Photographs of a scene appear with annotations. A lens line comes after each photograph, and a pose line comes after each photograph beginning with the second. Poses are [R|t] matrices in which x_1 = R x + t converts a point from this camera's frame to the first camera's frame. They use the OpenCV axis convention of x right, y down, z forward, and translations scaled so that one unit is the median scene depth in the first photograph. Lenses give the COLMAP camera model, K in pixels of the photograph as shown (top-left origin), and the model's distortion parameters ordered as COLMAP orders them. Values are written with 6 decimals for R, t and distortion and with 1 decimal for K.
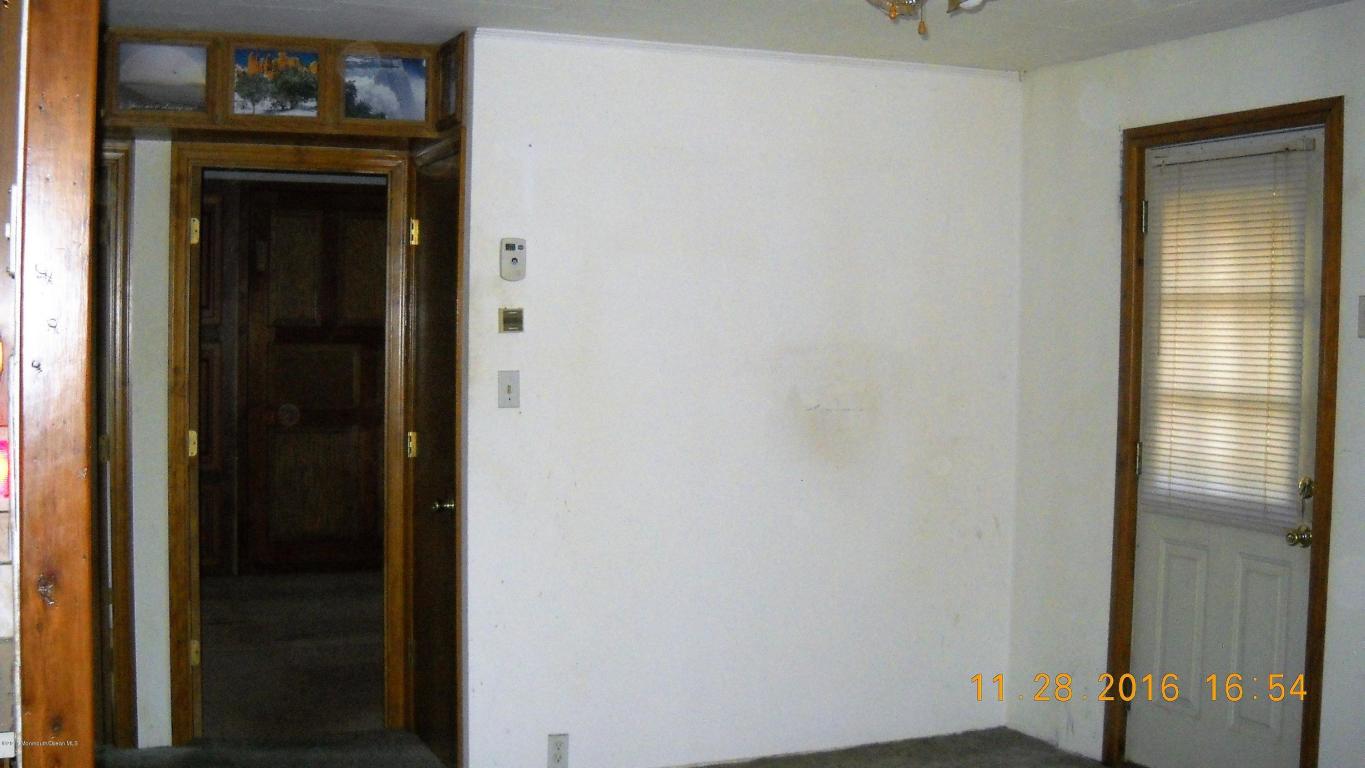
lens RADIAL K [[1553.8, 0, 682.1], [0, 1553.8, 383.9], [0, 0, 1]] dist [-0.206297, 0.000000]
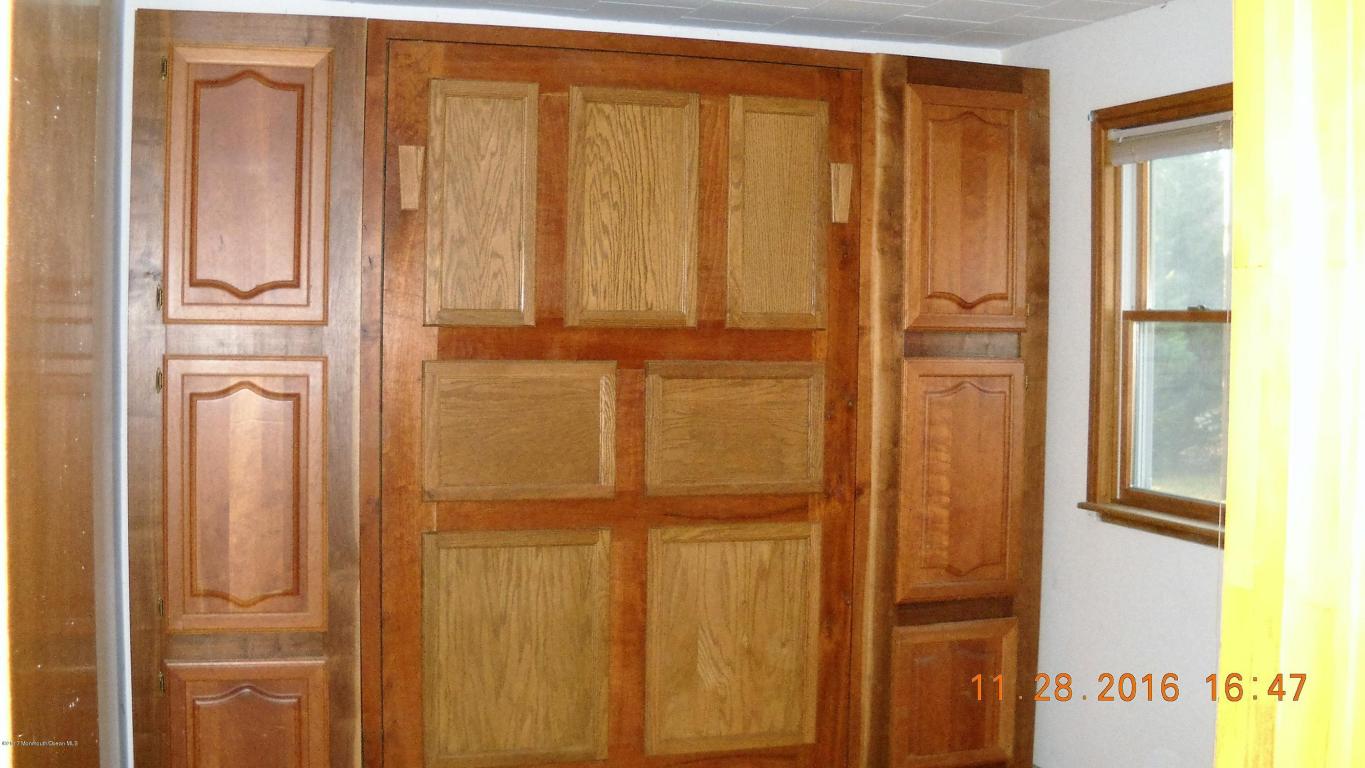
lens RADIAL K [[1553.8, 0, 683.3], [0, 1553.8, 384.7], [0, 0, 1]] dist [-0.206297, 0.000000]
pose [[0.997267, -0.009369, -0.073286, -0.155063], [0.007130, 0.999501, -0.030757, -0.003703], [0.073538, 0.030151, 0.996837, 0.527590]]
